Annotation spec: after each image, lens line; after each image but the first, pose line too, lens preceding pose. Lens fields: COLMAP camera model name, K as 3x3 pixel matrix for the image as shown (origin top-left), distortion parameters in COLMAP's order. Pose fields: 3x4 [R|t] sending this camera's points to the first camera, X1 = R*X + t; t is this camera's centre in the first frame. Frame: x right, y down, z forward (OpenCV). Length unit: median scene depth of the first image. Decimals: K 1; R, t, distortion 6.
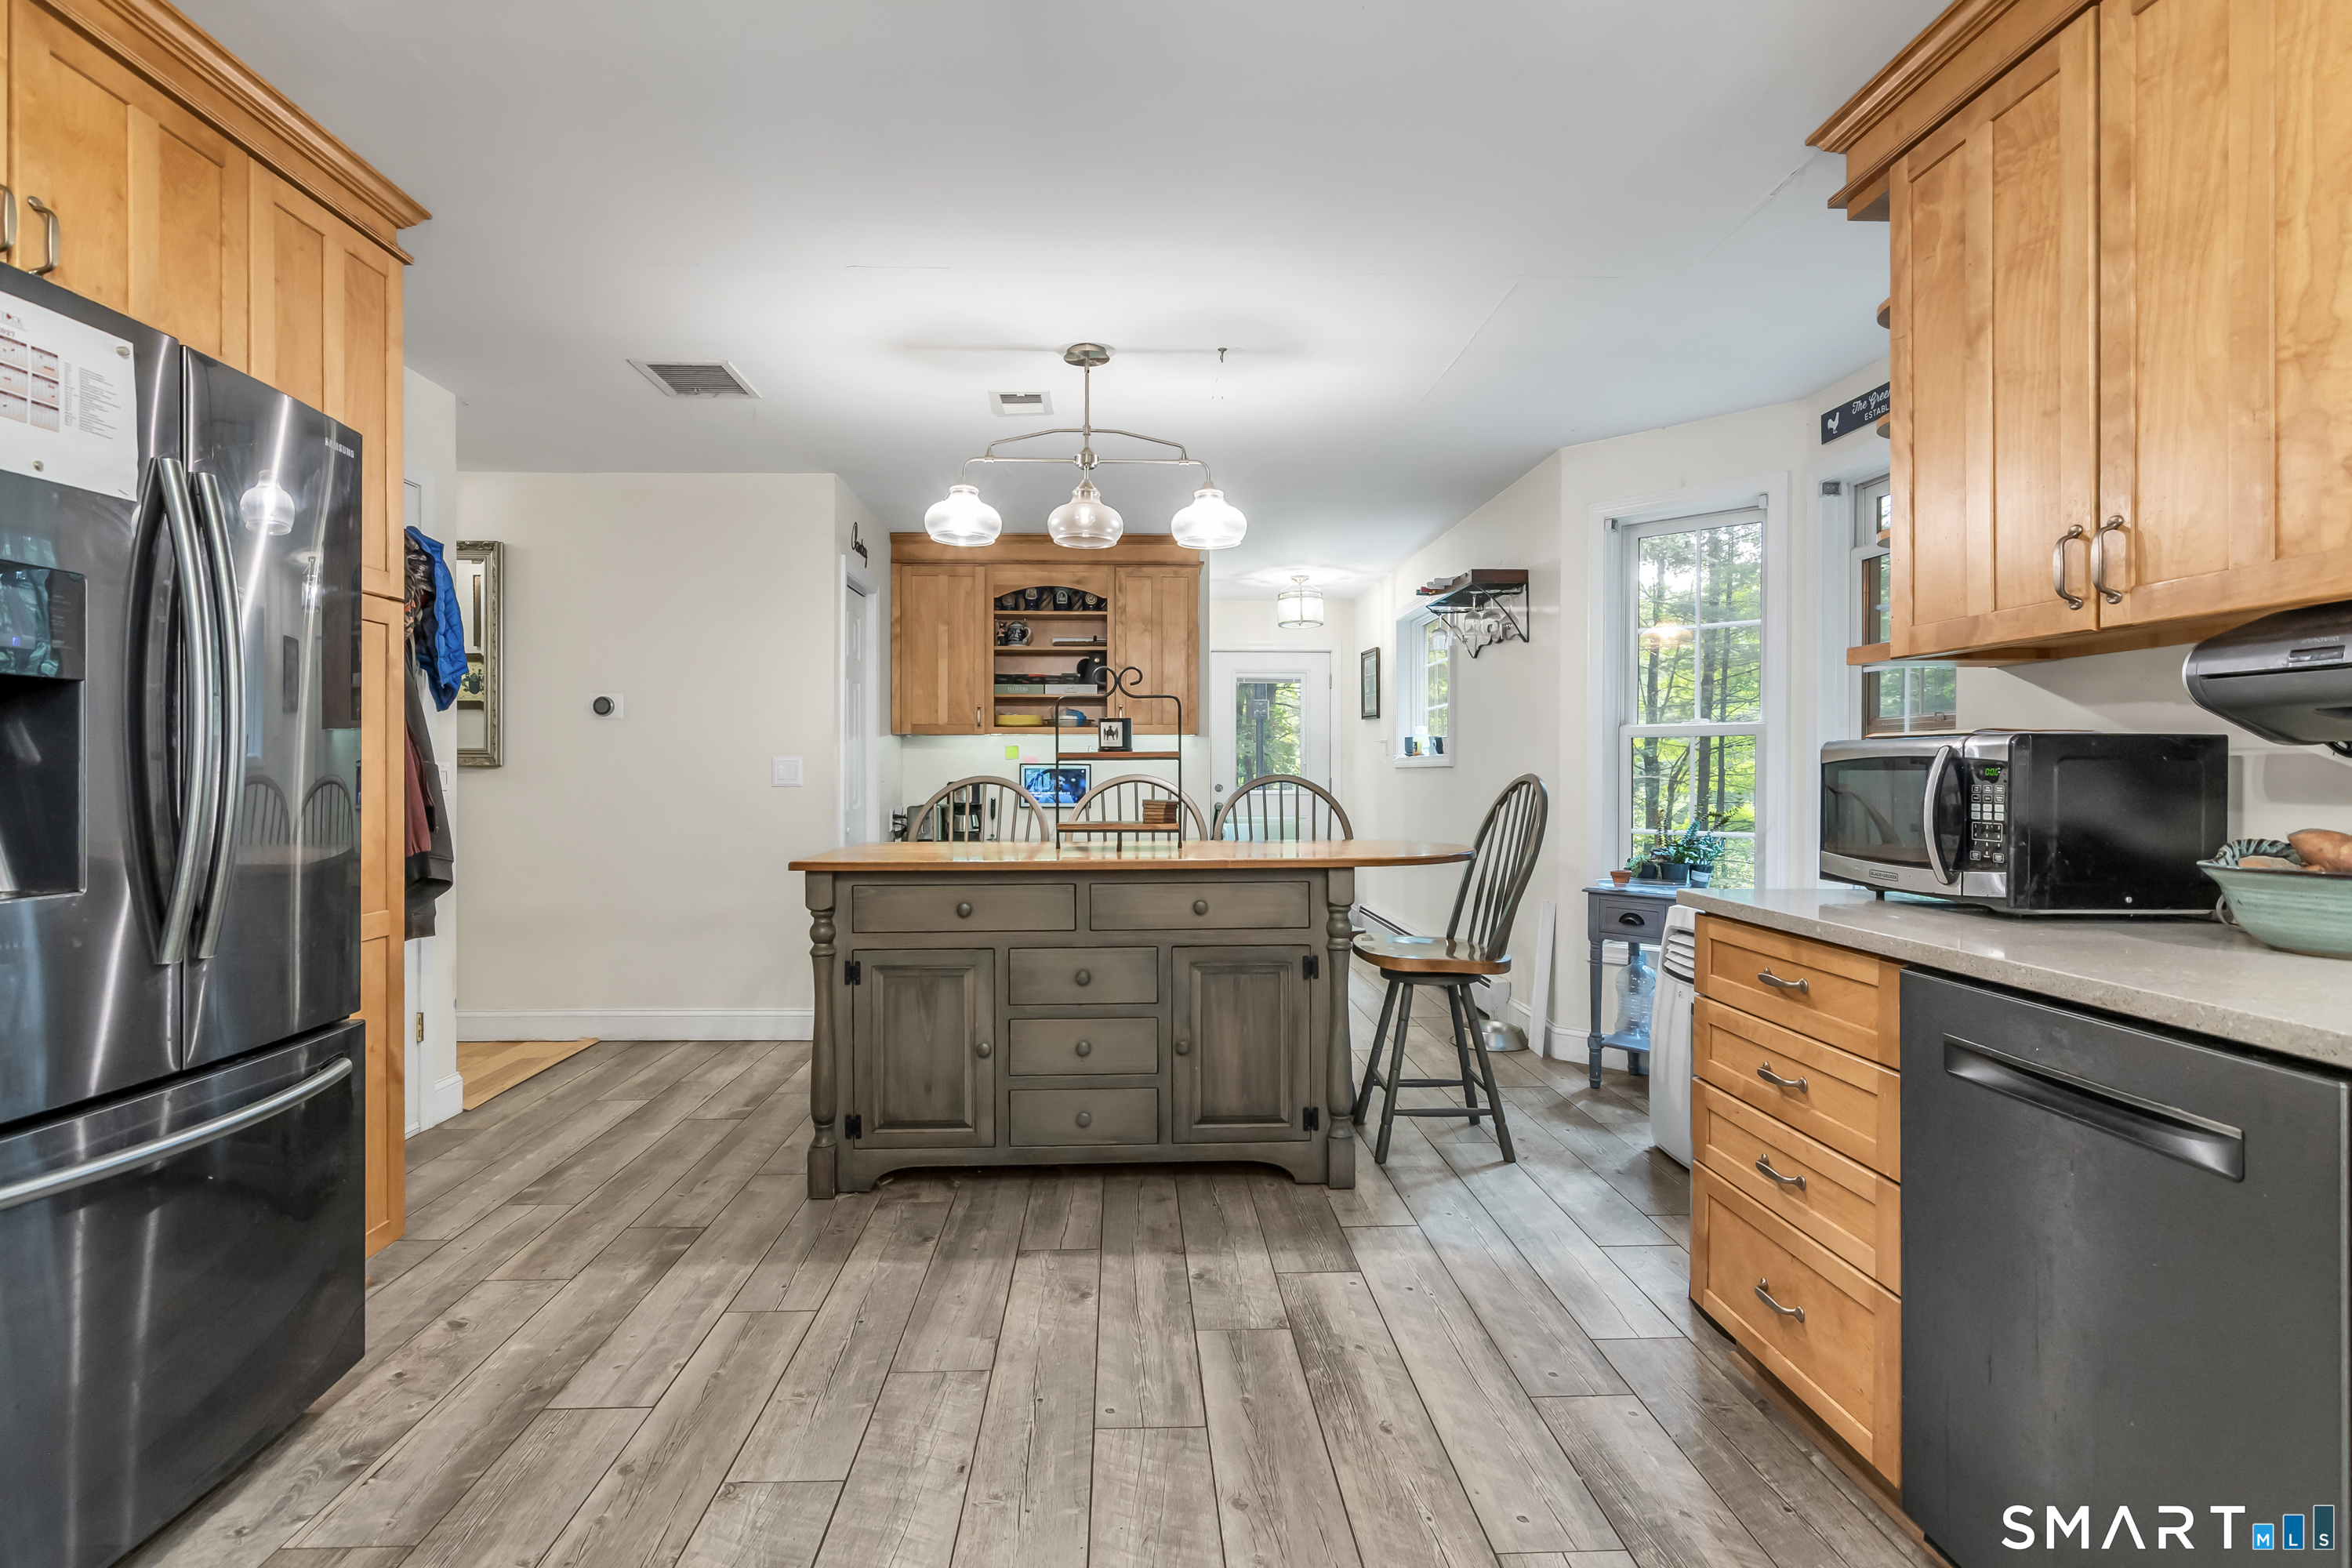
lens RADIAL K [[1156.8, 0, 1176.0], [0, 1156.8, 784.0], [0, 0, 1]] dist [0.000178, 0.000017]
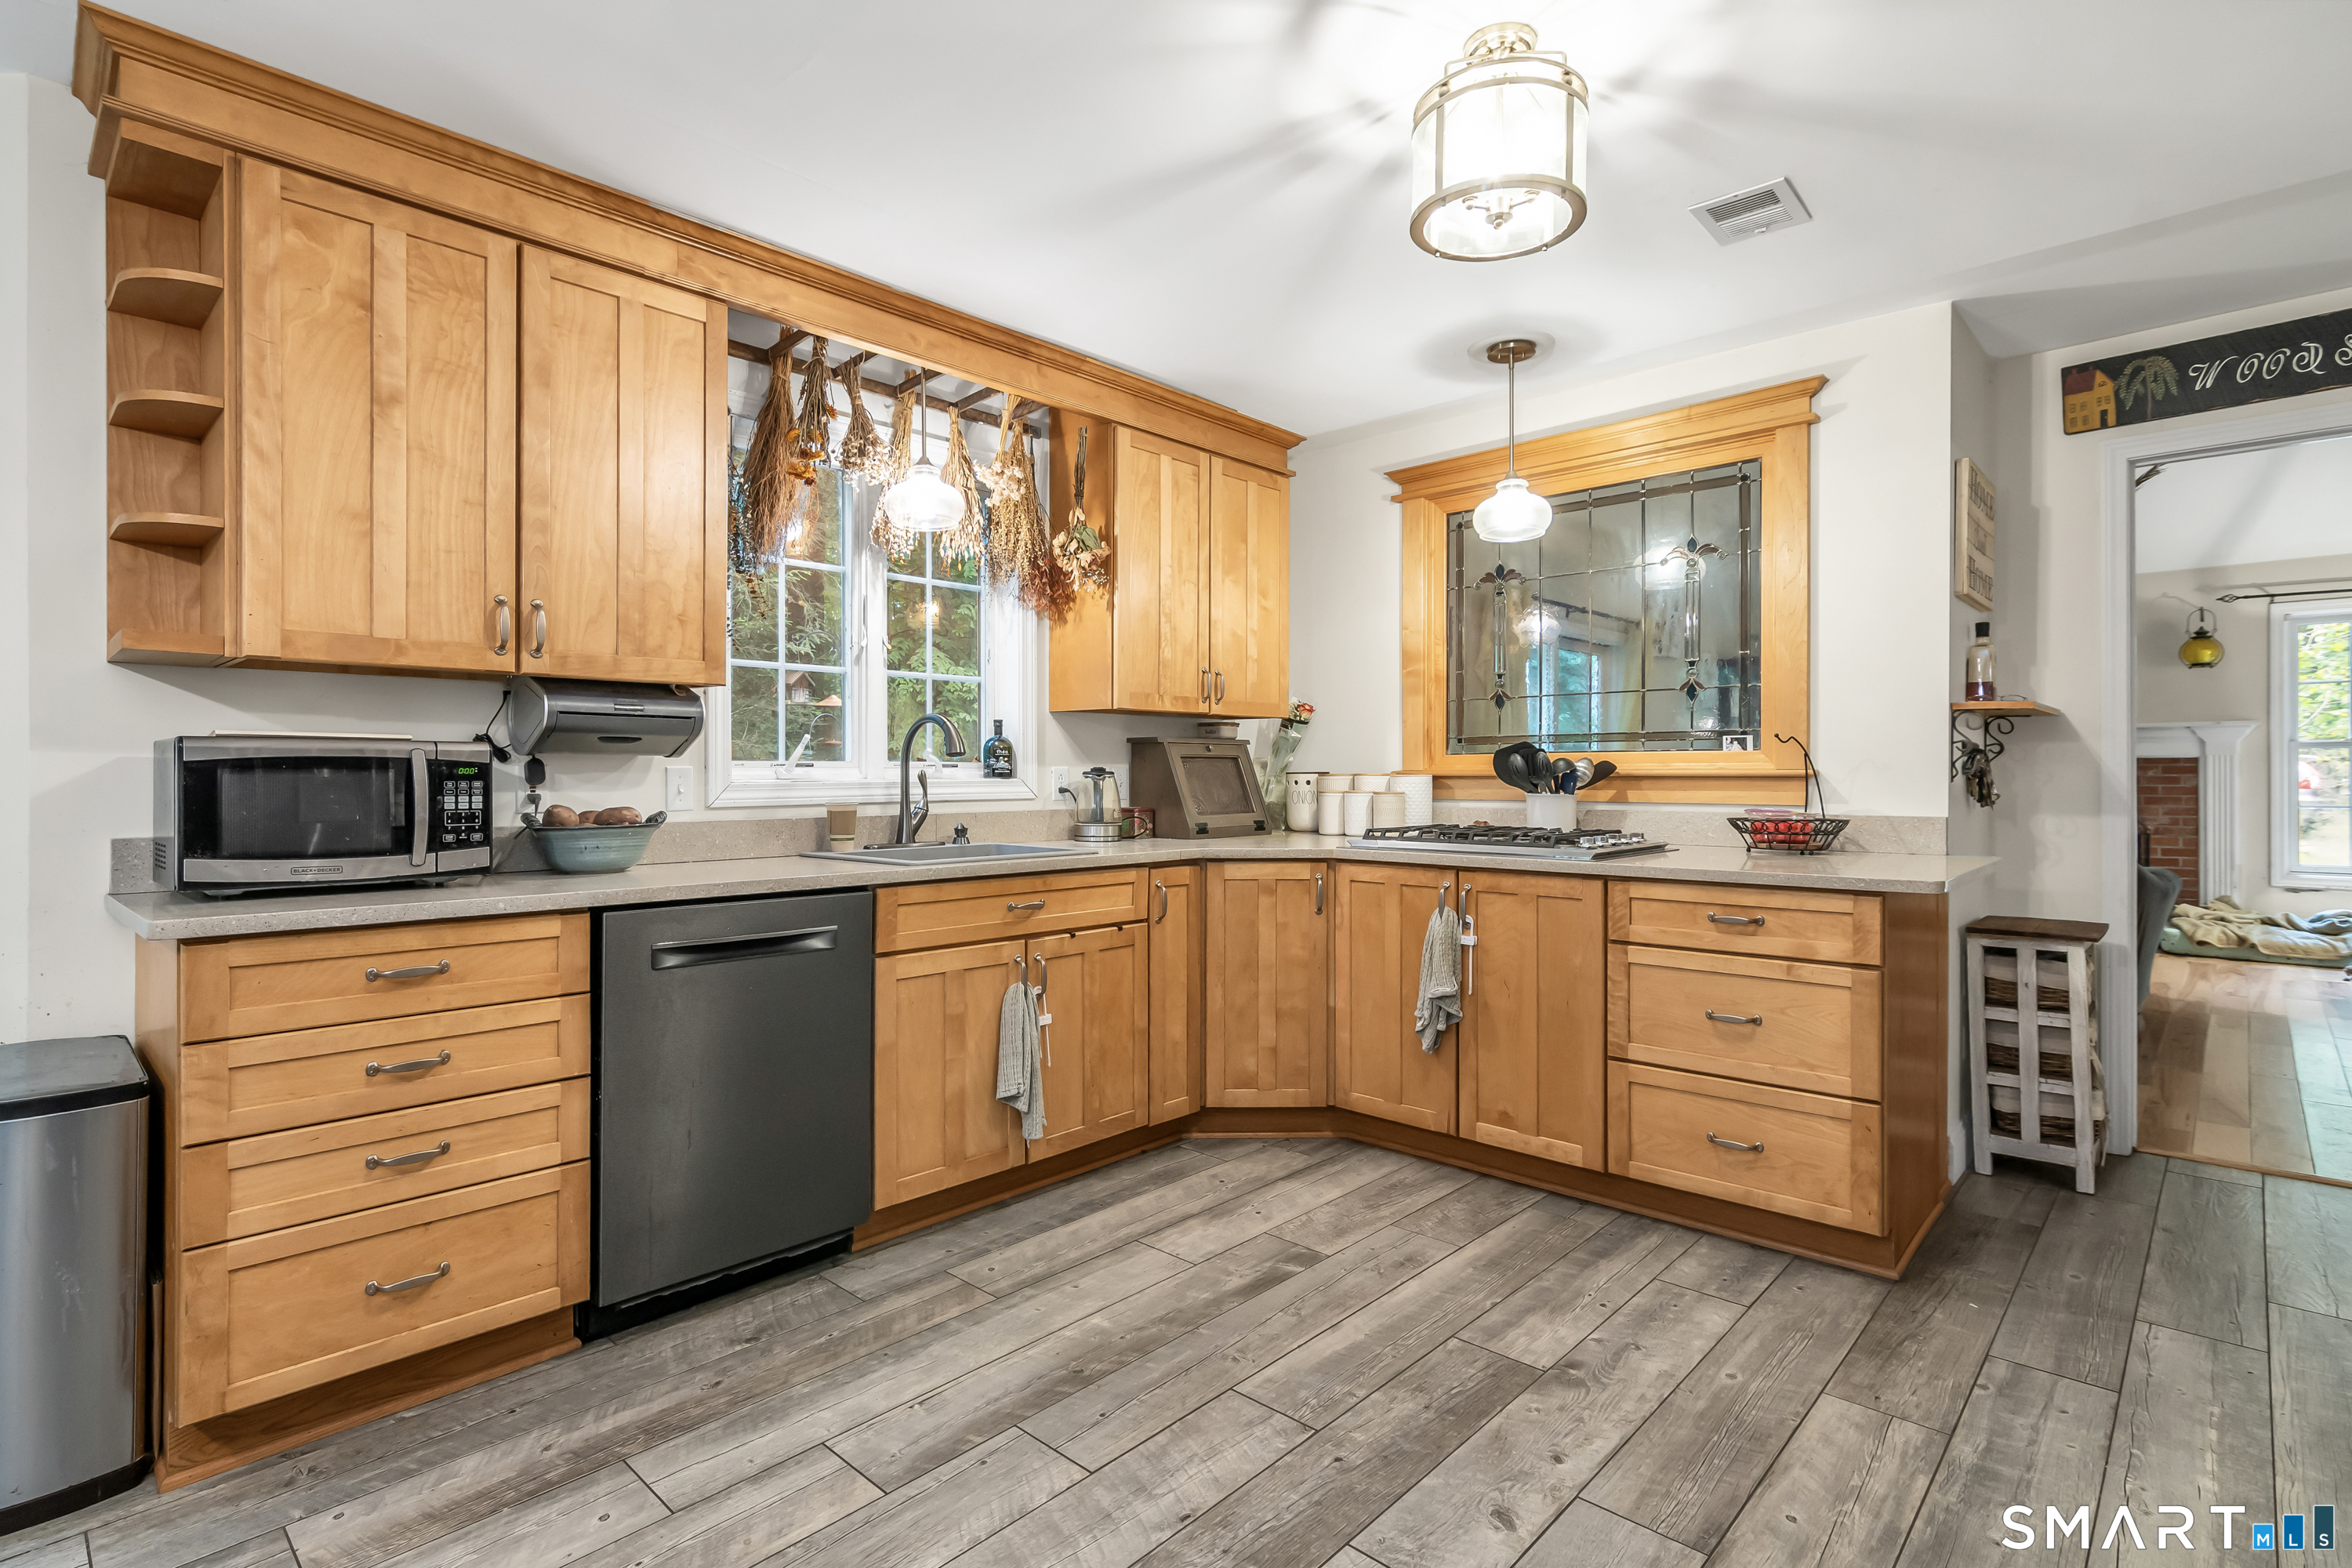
lens RADIAL K [[1119.0, 0, 1176.0], [0, 1119.0, 784.0], [0, 0, 1]] dist [0.002275, -0.000089]
pose [[-0.694117, -0.000482, 0.719862, -0.615019], [0.011370, 0.999868, 0.011633, -0.001438], [-0.719772, 0.016259, -0.694020, 1.089113]]
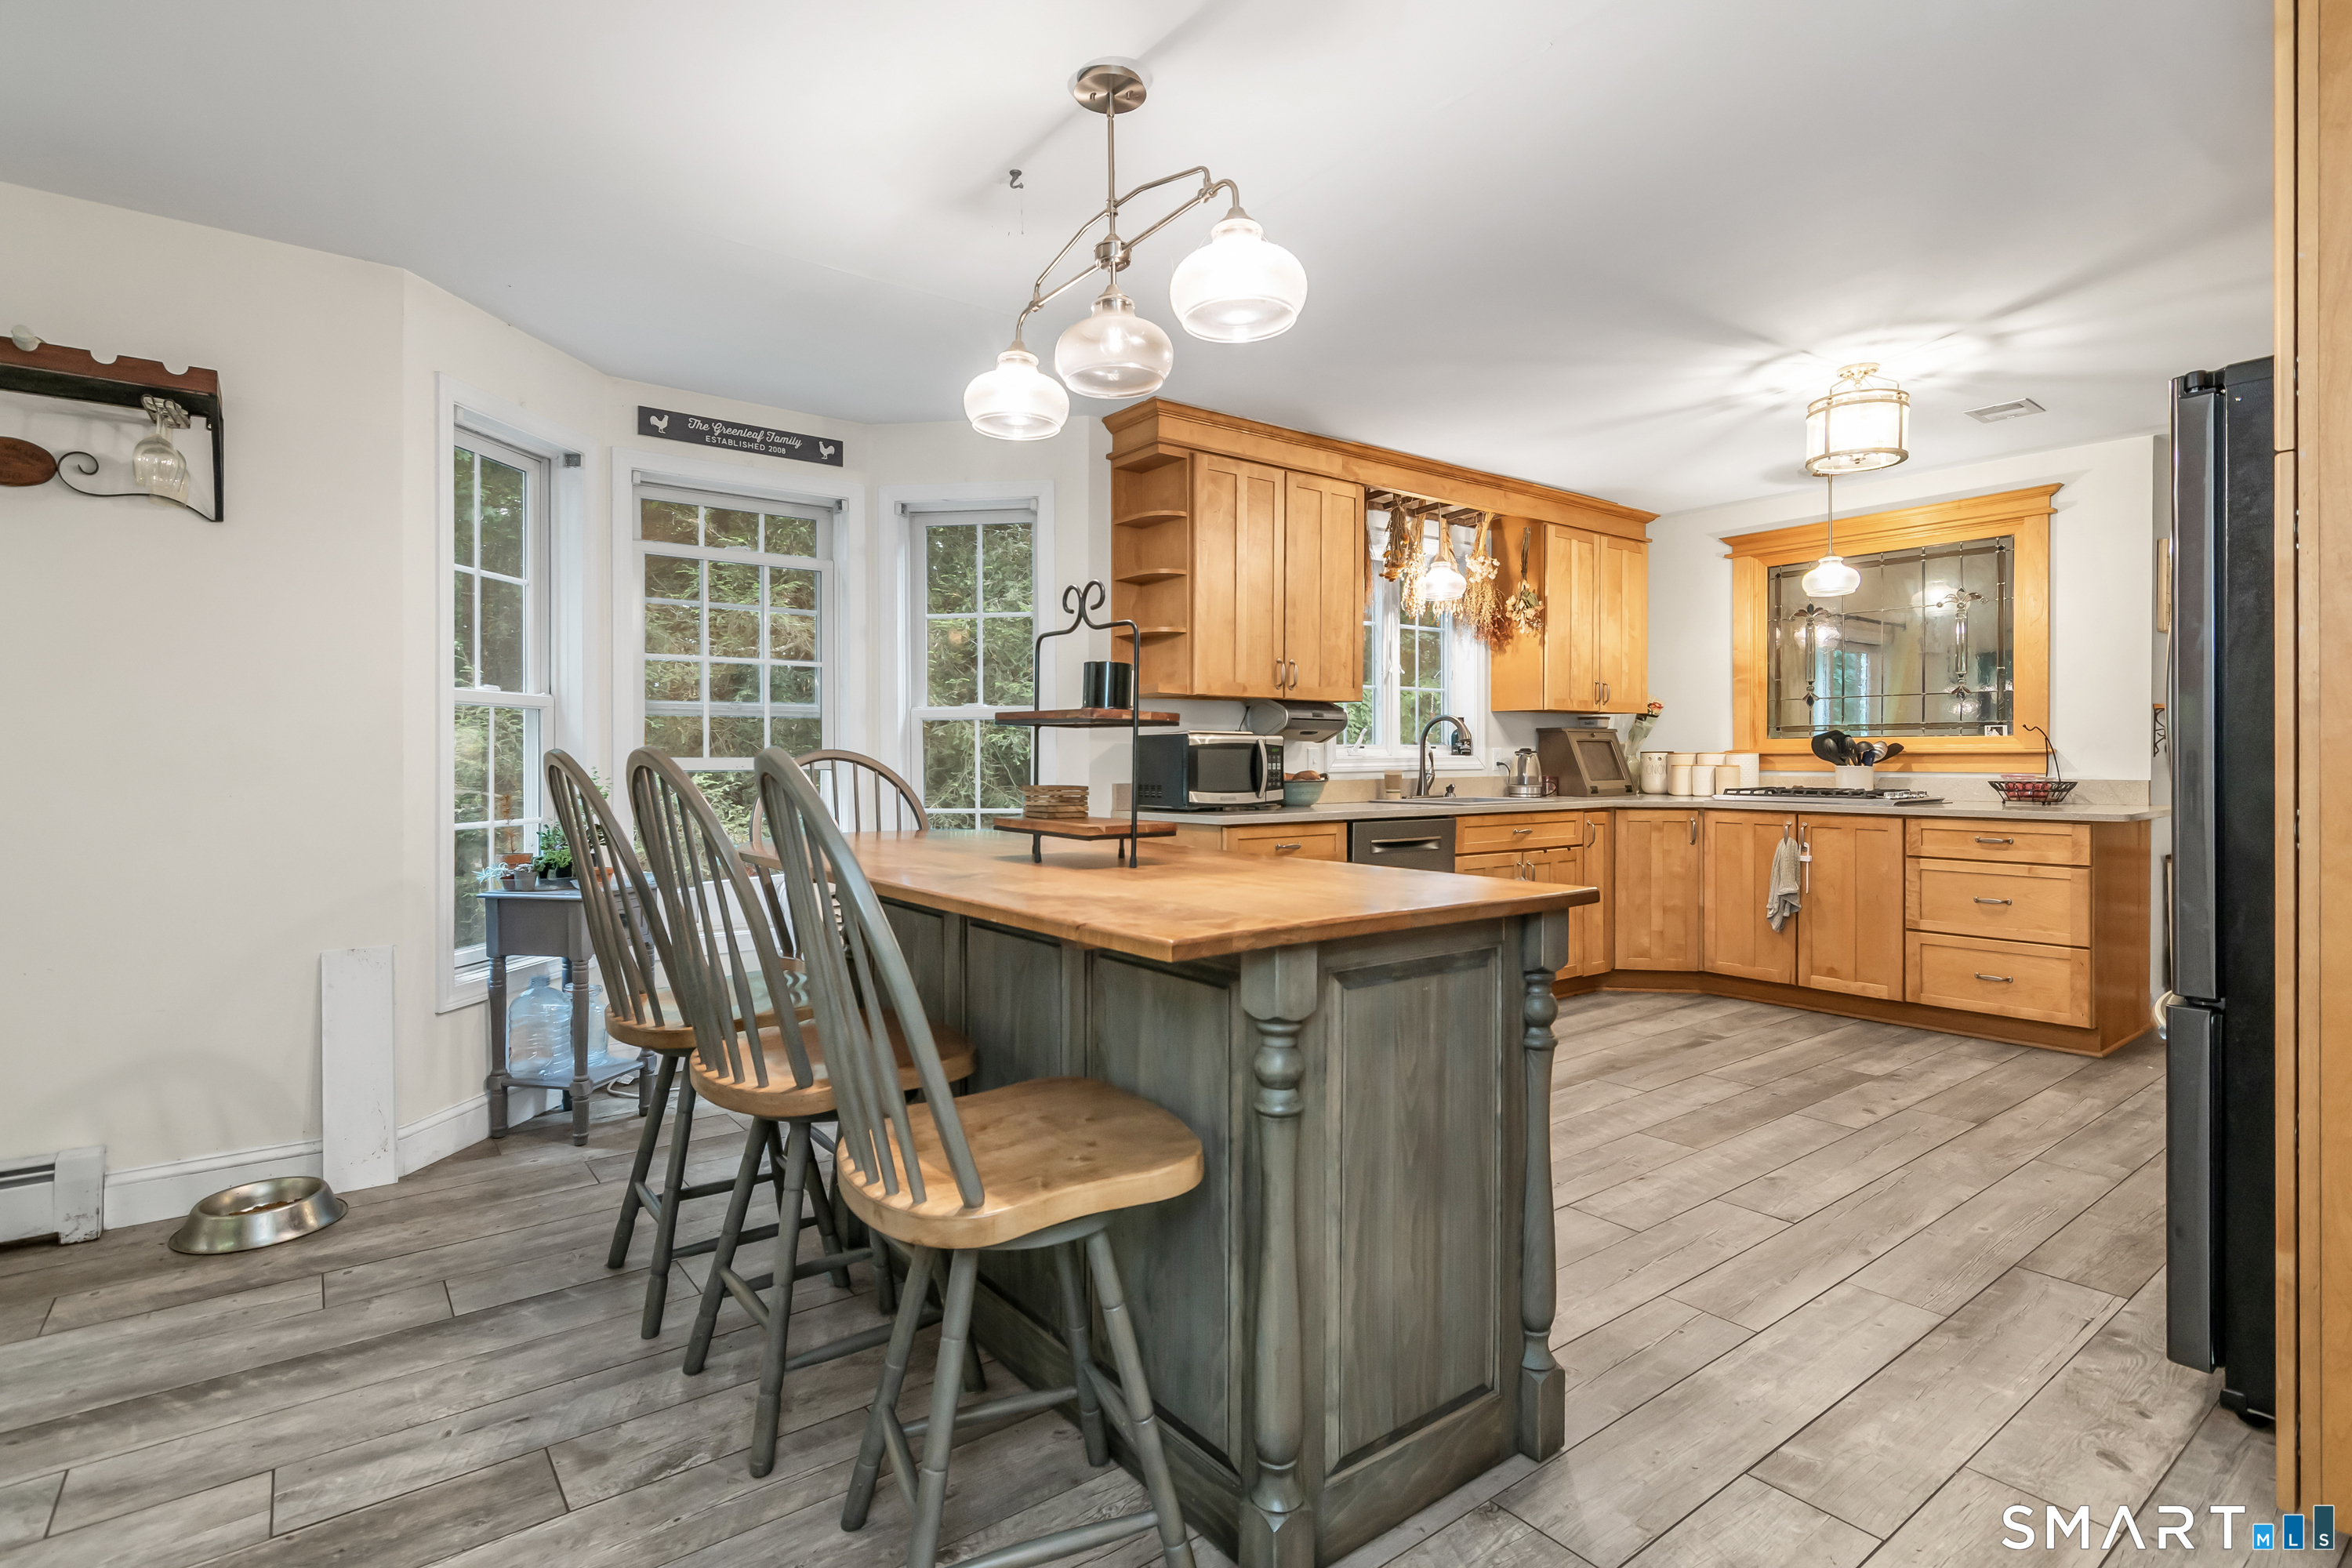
lens RADIAL K [[1139.2, 0, 1172.8], [0, 1139.2, 768.7], [0, 0, 1]] dist [-0.000969, -0.000187]
pose [[-0.569542, -0.001799, 0.821960, -0.995830], [0.012719, 0.999859, 0.011002, -0.000664], [-0.821864, 0.016721, -0.569438, 2.168549]]
